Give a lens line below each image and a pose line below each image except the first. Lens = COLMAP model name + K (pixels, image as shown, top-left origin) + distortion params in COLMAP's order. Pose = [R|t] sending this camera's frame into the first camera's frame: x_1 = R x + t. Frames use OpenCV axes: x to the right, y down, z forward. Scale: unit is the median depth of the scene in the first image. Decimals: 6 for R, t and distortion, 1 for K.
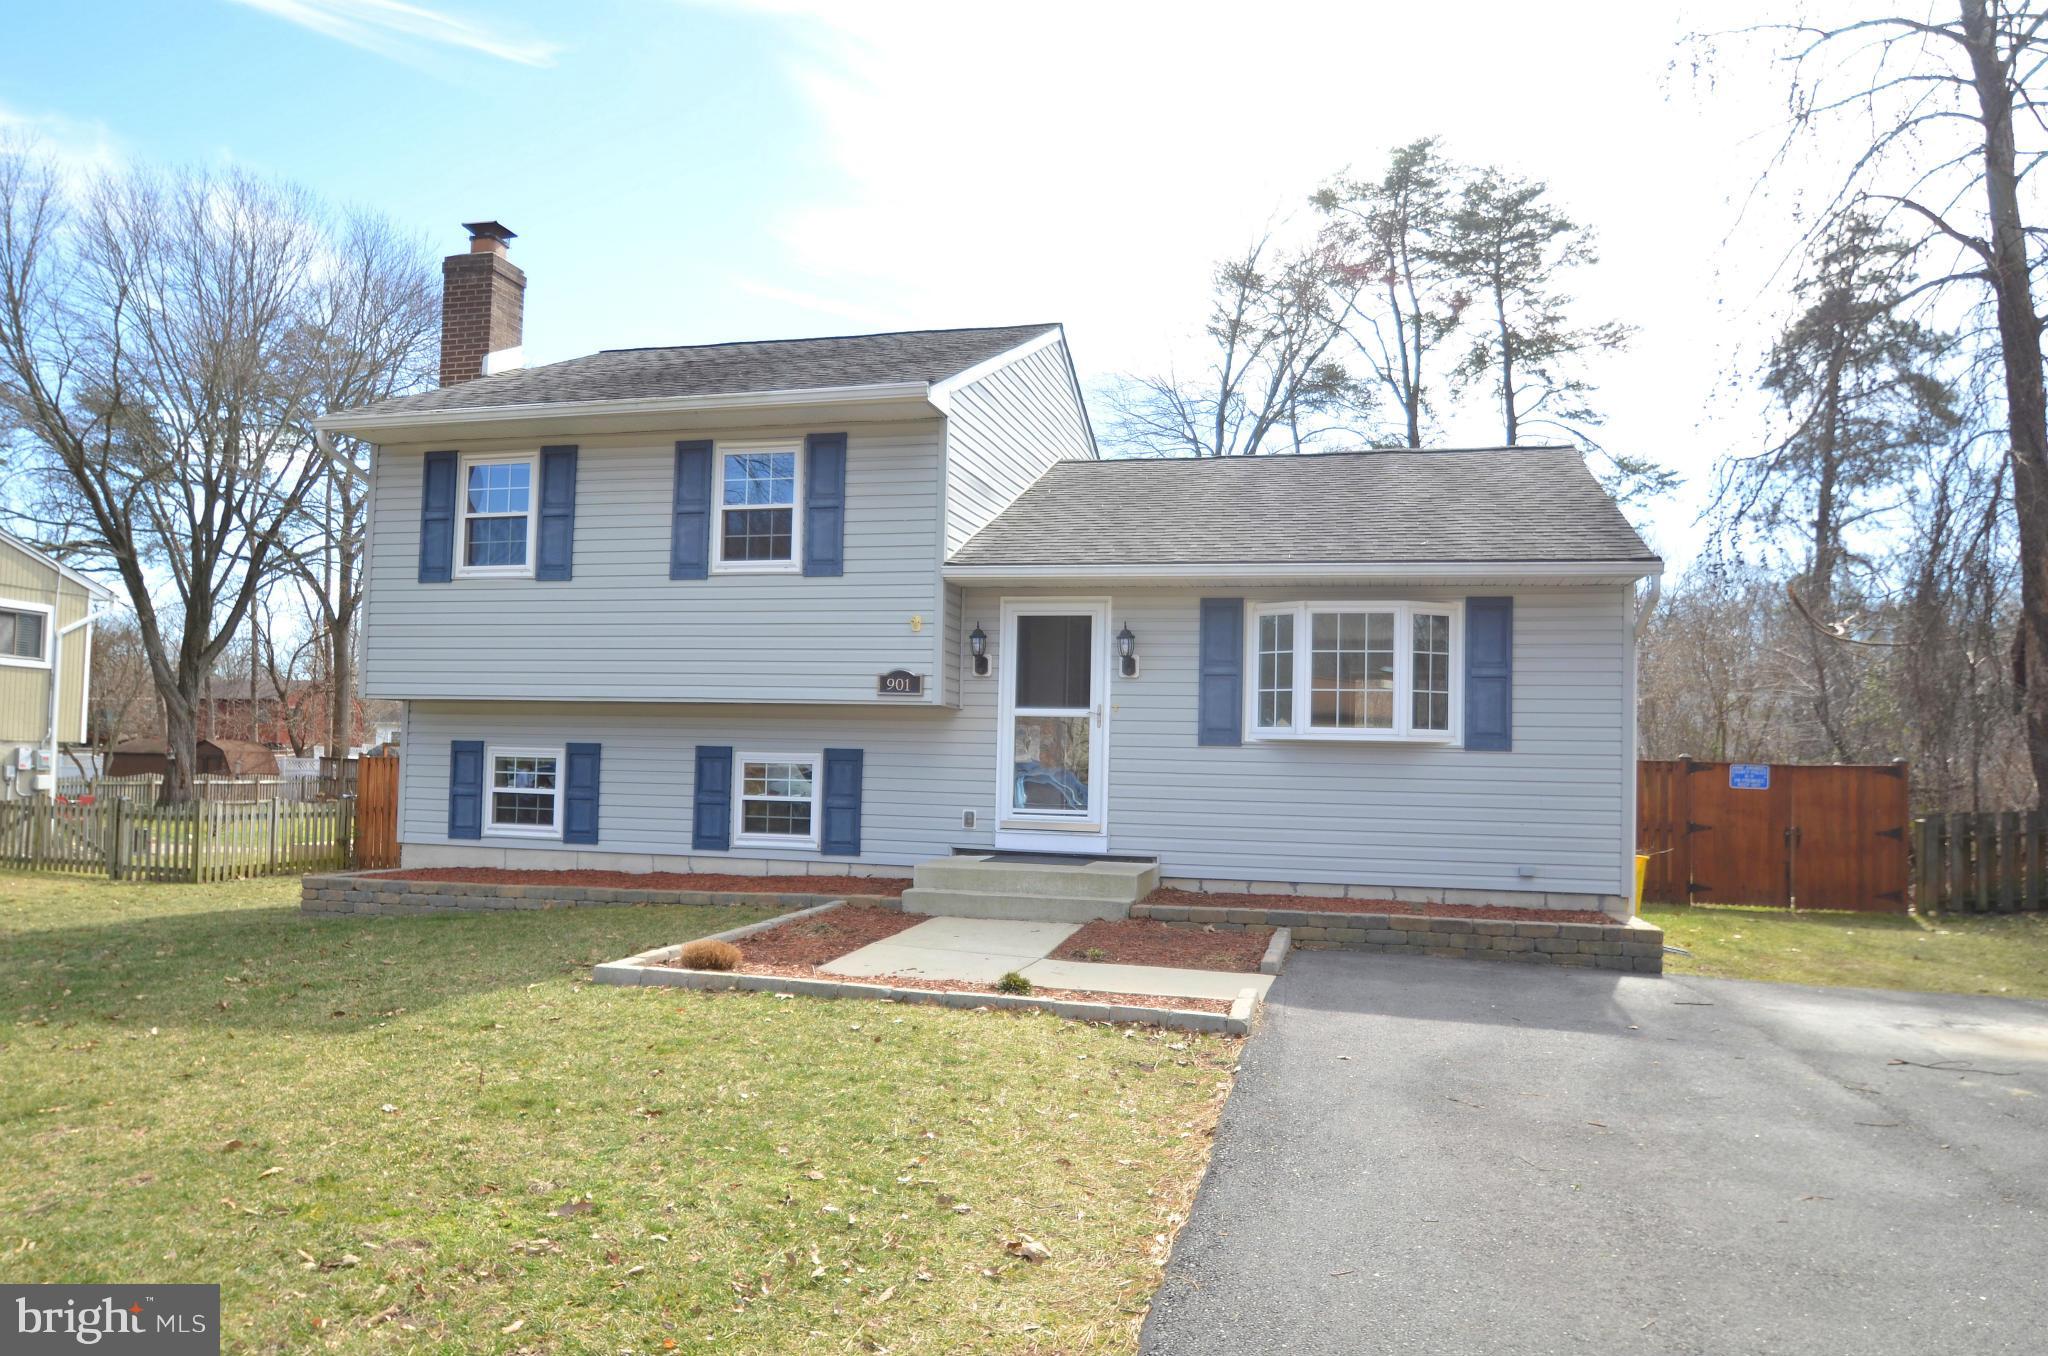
lens RADIAL K [[1405.4, 0, 1022.2], [0, 1405.4, 716.2], [0, 0, 1]] dist [-0.004365, -0.049175]
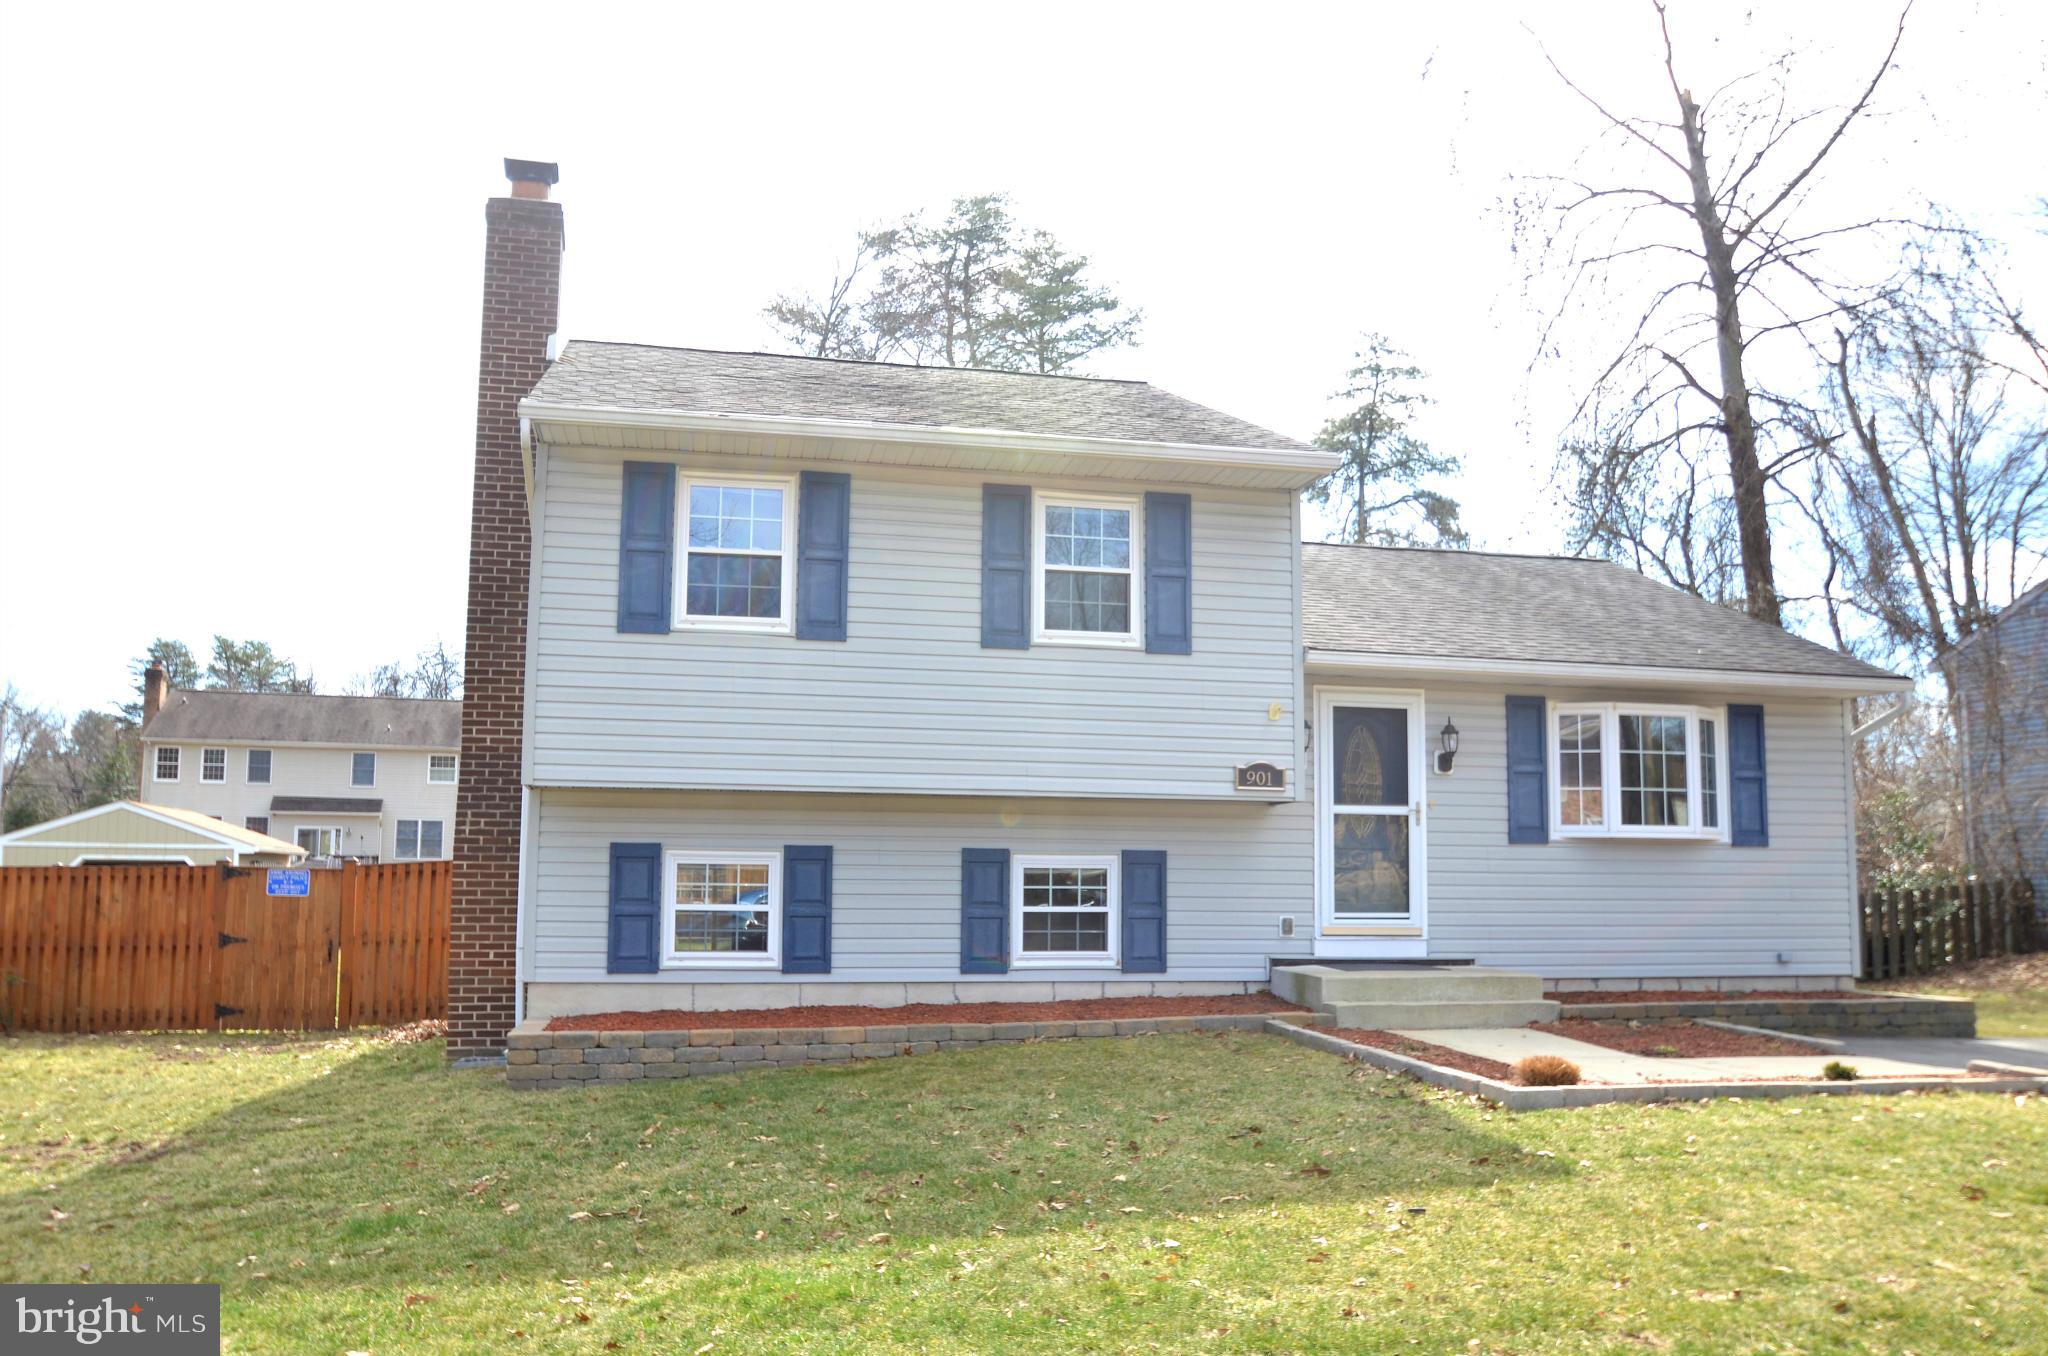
lens RADIAL K [[1649.8, 0, 1024.0], [0, 1649.8, 714.9], [0, 0, 1]] dist [-0.042506, 0.005728]
pose [[0.885196, 0.031265, 0.464166, -0.678325], [-0.004857, 0.998306, -0.057979, -0.001081], [-0.465192, 0.049069, 0.883849, 0.126349]]
